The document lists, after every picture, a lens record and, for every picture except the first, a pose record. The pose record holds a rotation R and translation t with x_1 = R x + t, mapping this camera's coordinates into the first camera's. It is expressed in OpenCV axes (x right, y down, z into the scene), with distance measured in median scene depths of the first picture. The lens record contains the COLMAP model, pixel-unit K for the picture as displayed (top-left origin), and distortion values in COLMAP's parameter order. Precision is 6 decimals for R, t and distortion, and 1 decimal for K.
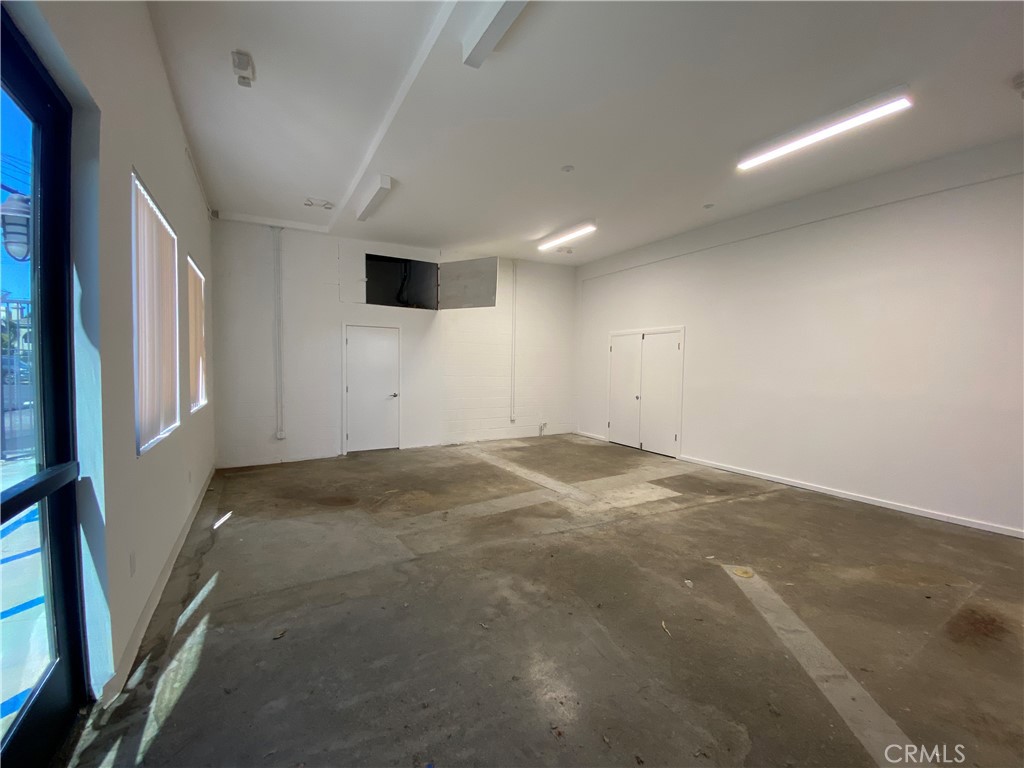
lens RADIAL K [[429.8, 0, 512.0], [0, 429.8, 384.0], [0, 0, 1]] dist [0.001010, -0.000301]
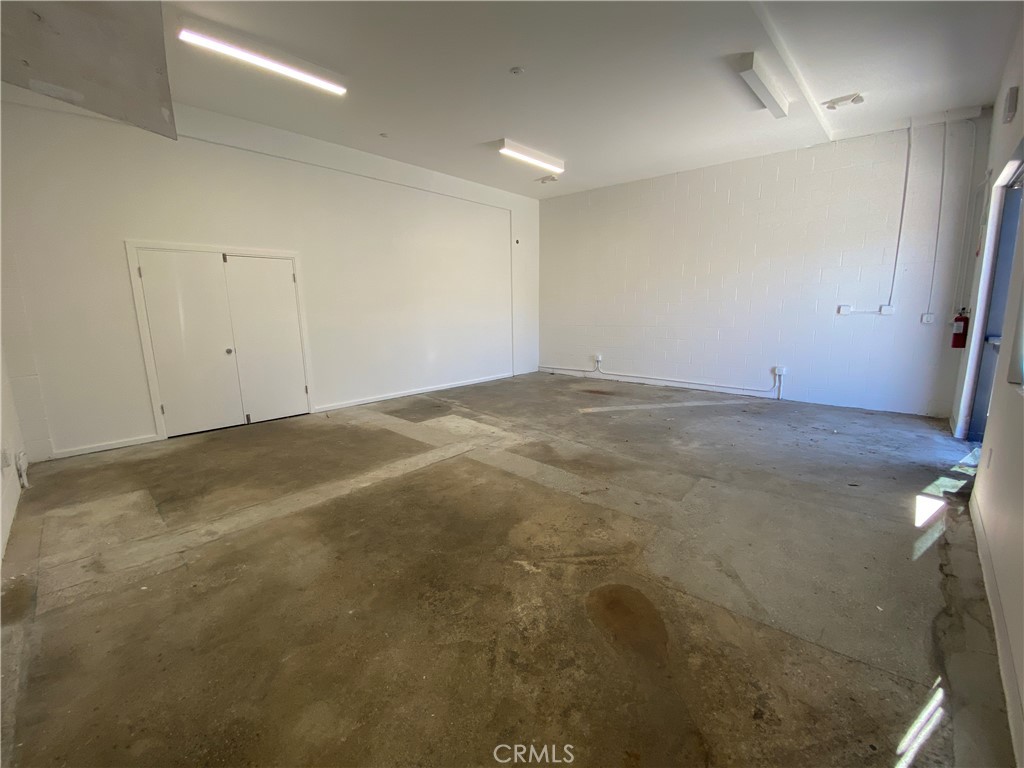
lens RADIAL K [[429.8, 0, 512.0], [0, 429.8, 384.0], [0, 0, 1]] dist [0.001010, -0.000301]
pose [[-0.283405, -0.183135, 0.941352, -0.764361], [0.063729, 0.975831, 0.209028, -0.053667], [-0.956881, 0.119231, -0.264884, 1.247452]]
